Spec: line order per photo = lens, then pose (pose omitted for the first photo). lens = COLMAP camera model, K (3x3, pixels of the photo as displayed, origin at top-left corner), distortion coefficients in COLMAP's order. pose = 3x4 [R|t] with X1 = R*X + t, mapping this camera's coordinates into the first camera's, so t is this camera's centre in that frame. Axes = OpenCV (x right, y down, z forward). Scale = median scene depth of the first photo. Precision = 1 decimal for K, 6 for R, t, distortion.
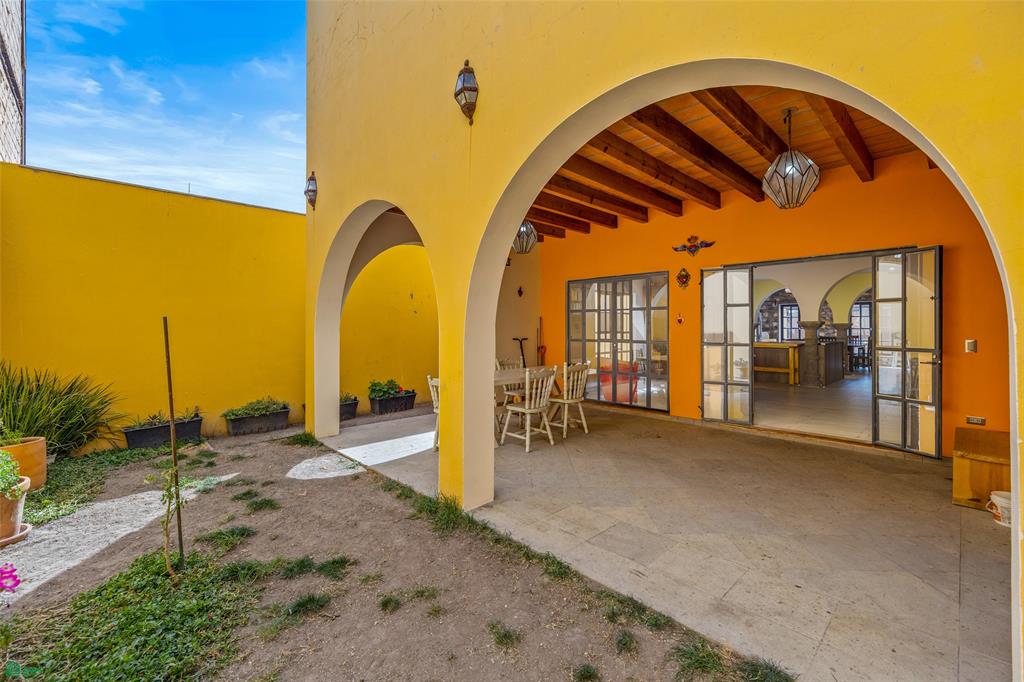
lens RADIAL K [[440.5, 0, 510.9], [0, 440.5, 326.3], [0, 0, 1]] dist [-0.001797, -0.000079]
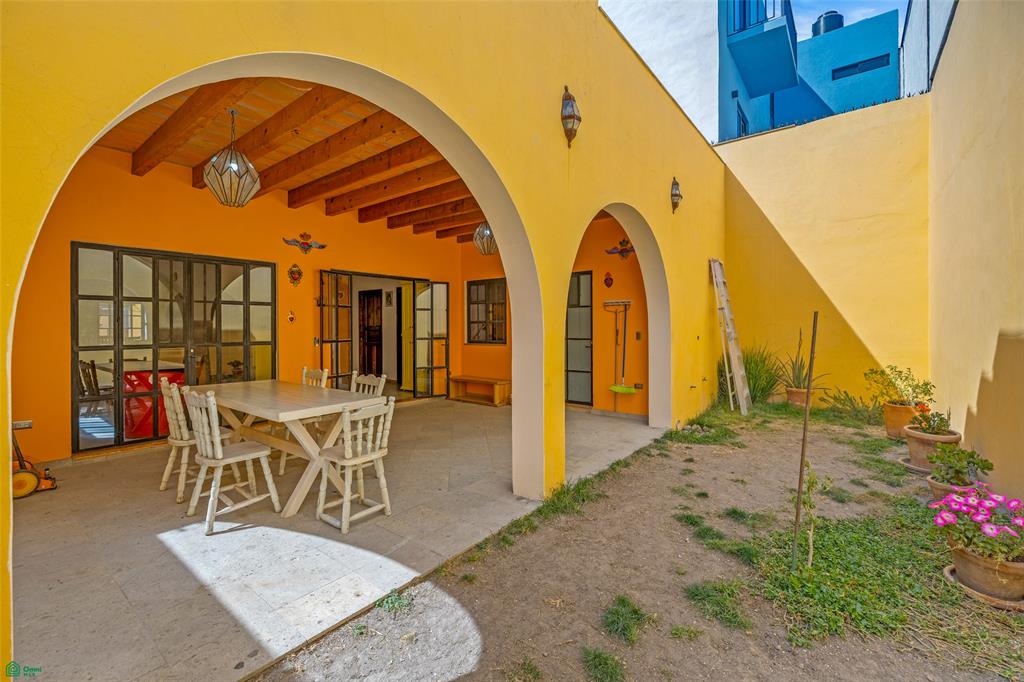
lens RADIAL K [[432.0, 0, 513.7], [0, 432.0, 339.0], [0, 0, 1]] dist [0.000143, 0.000101]
pose [[-0.138838, -0.036487, 0.989643, -1.178988], [-0.001870, 0.999329, 0.036582, -0.008243], [-0.990313, 0.003228, -0.138813, 1.287884]]
